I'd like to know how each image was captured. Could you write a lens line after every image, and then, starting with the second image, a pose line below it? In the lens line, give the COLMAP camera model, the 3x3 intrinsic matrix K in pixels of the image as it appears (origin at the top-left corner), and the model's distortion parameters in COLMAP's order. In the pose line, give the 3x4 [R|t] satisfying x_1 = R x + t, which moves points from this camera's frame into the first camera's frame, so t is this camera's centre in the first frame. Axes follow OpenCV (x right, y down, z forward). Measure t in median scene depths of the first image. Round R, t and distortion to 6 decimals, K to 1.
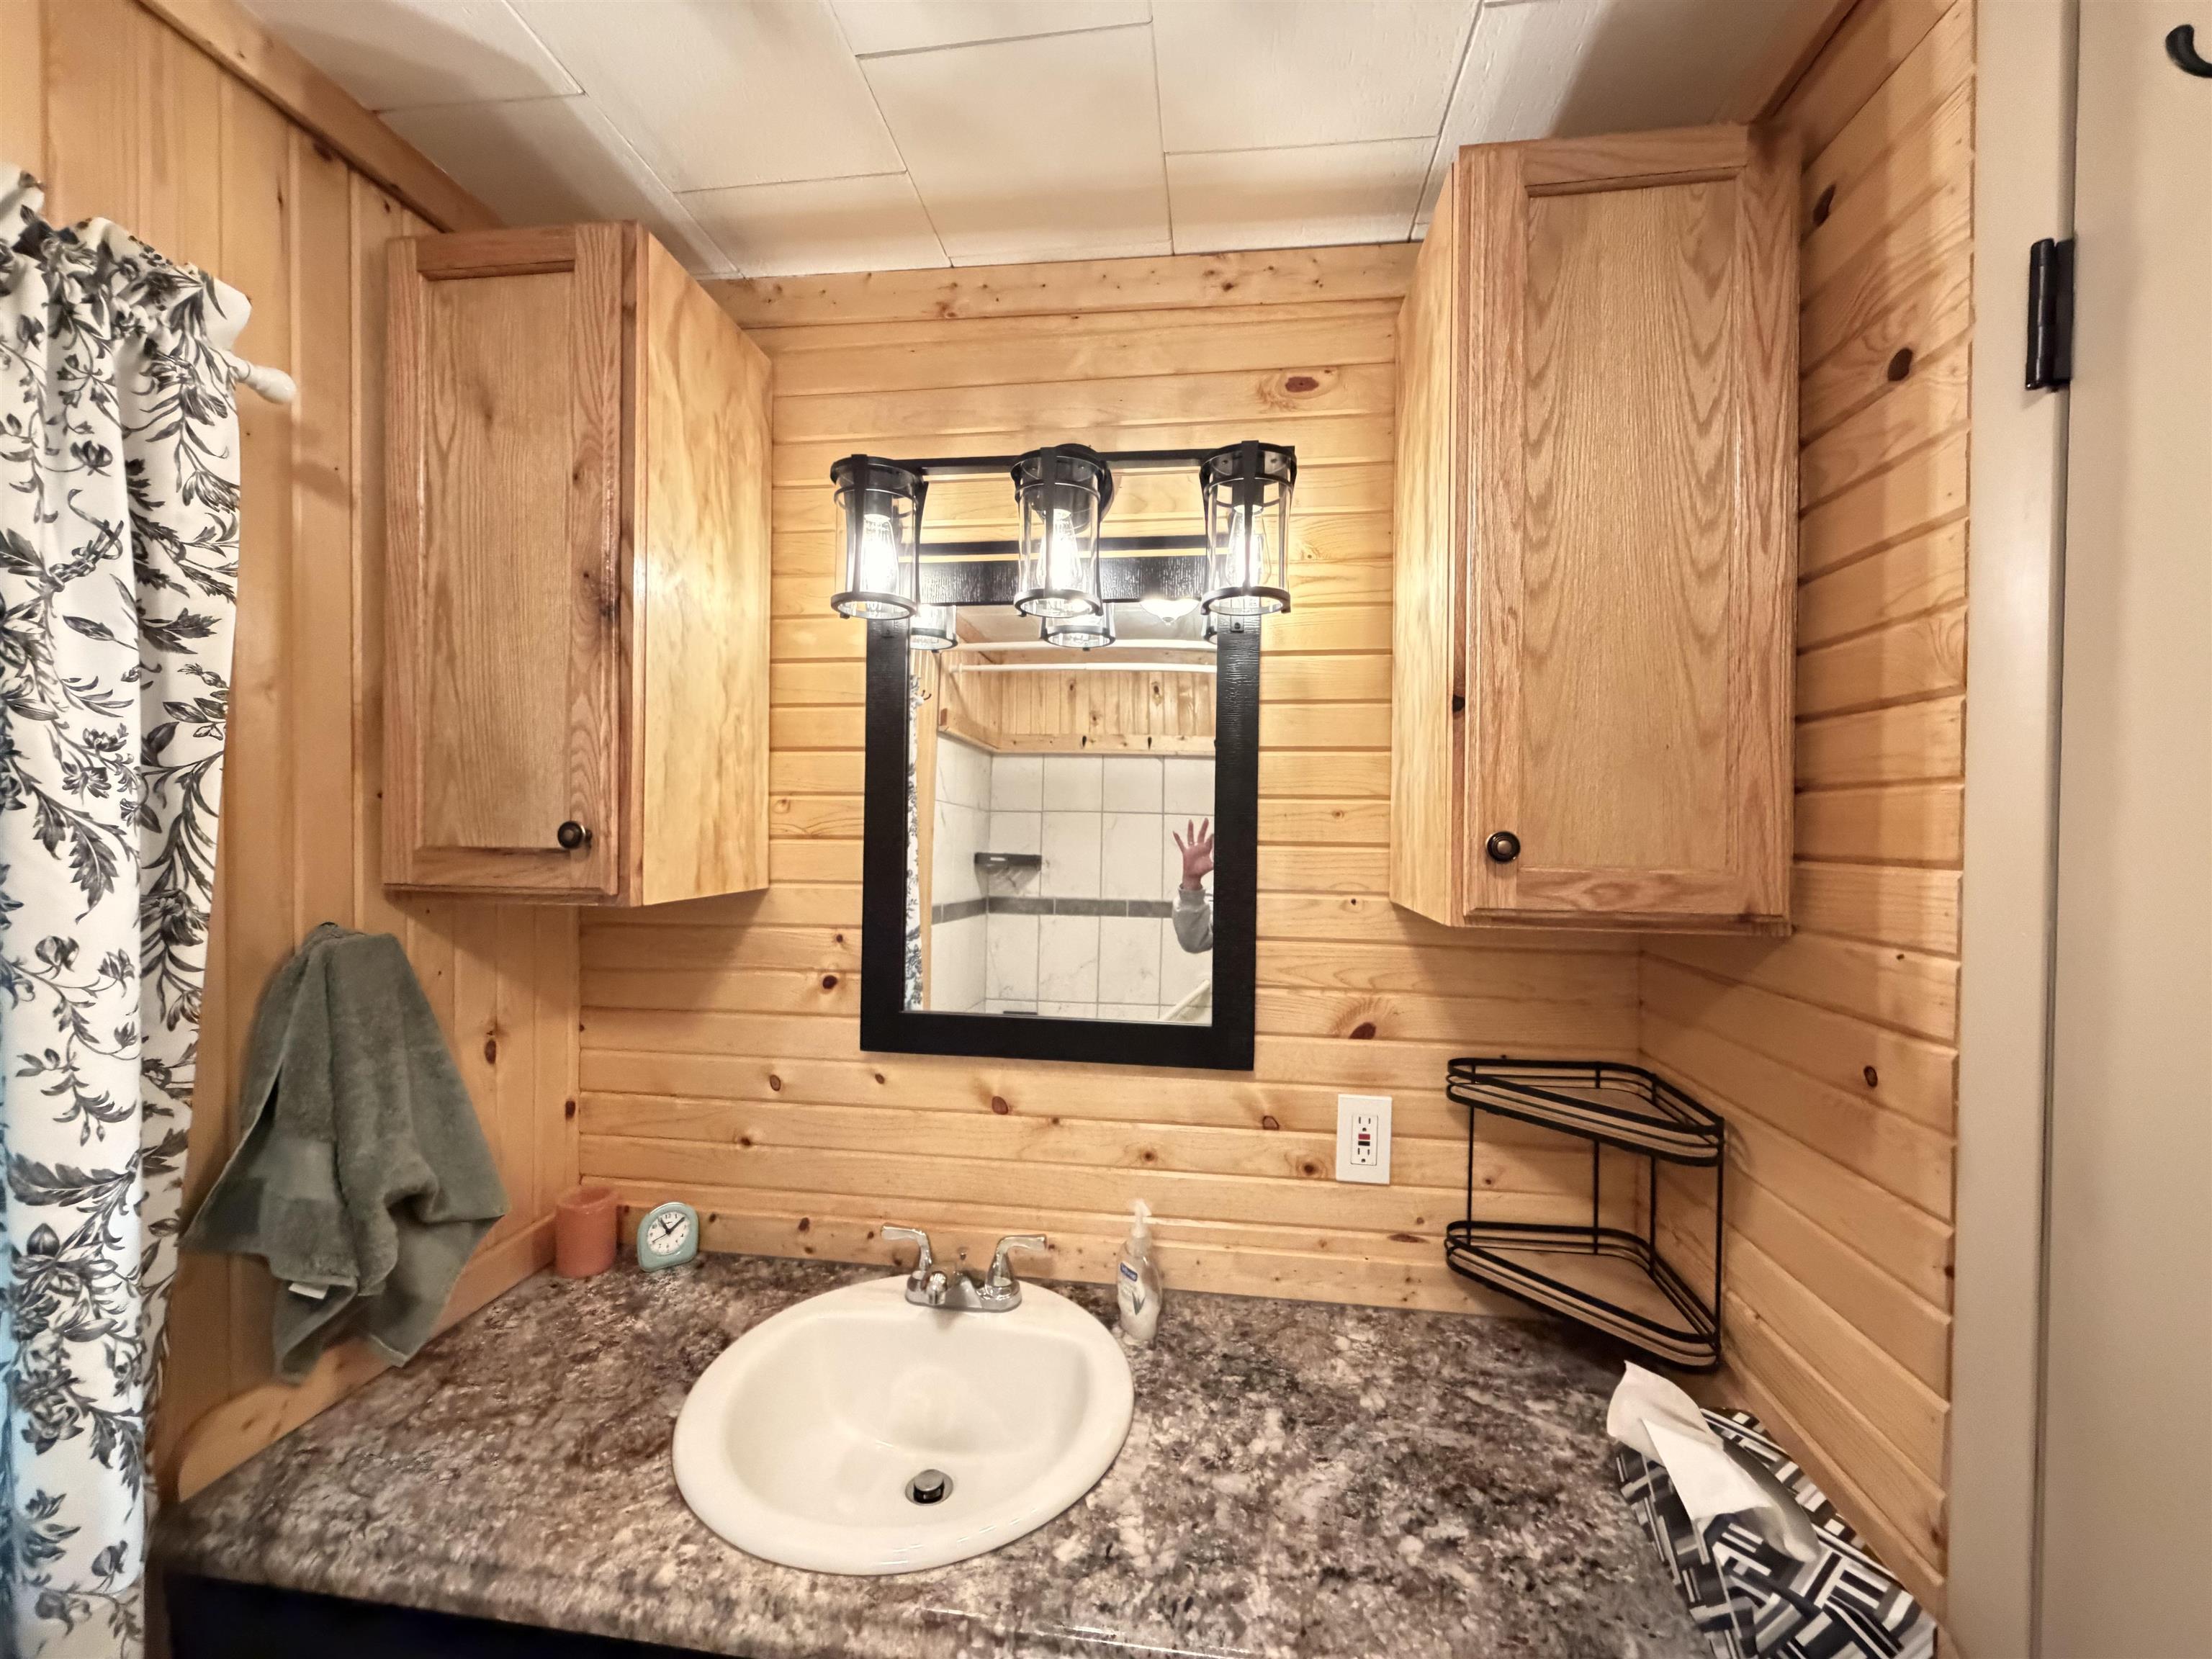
lens RADIAL K [[883.0, 0, 1102.0], [0, 883.0, 828.1], [0, 0, 1]] dist [0.000365, 0.000109]
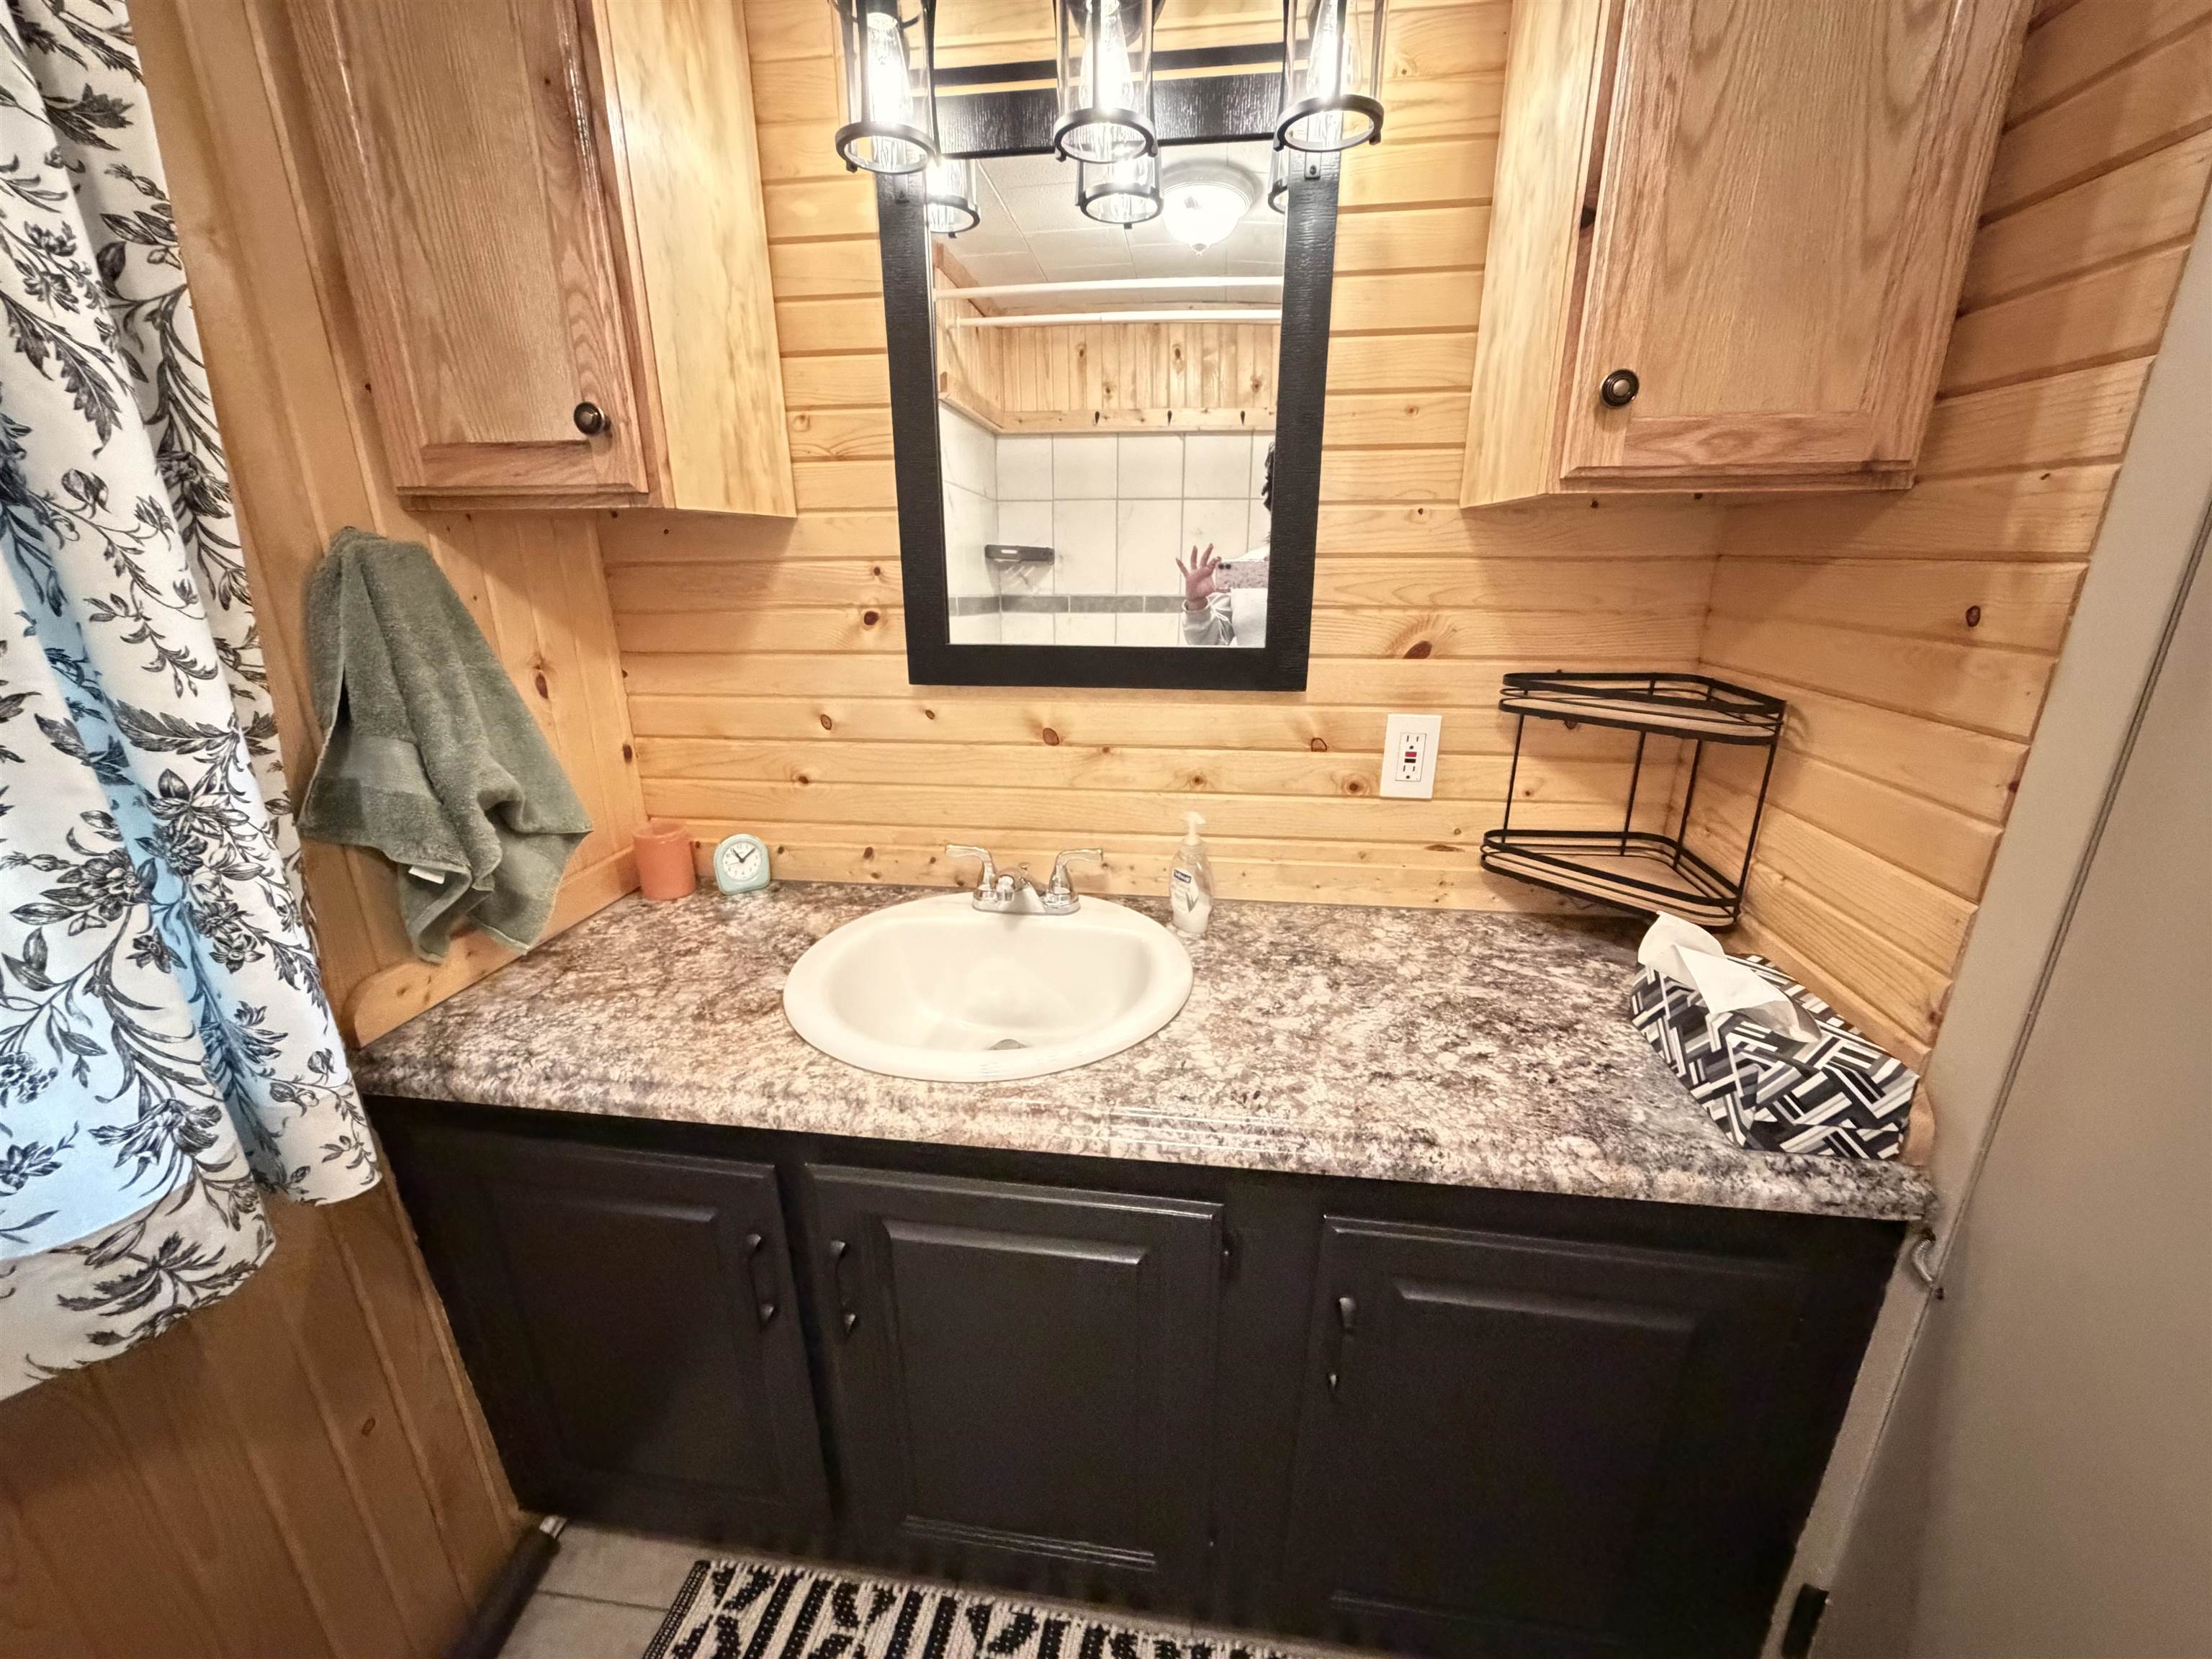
lens RADIAL K [[883.0, 0, 1101.7], [0, 883.0, 826.6], [0, 0, 1]] dist [0.000365, 0.000109]
pose [[0.999846, -0.017098, -0.003977, -0.078543], [0.017512, 0.955764, 0.293612, 0.165670], [-0.001219, -0.293636, 0.955916, -0.001954]]
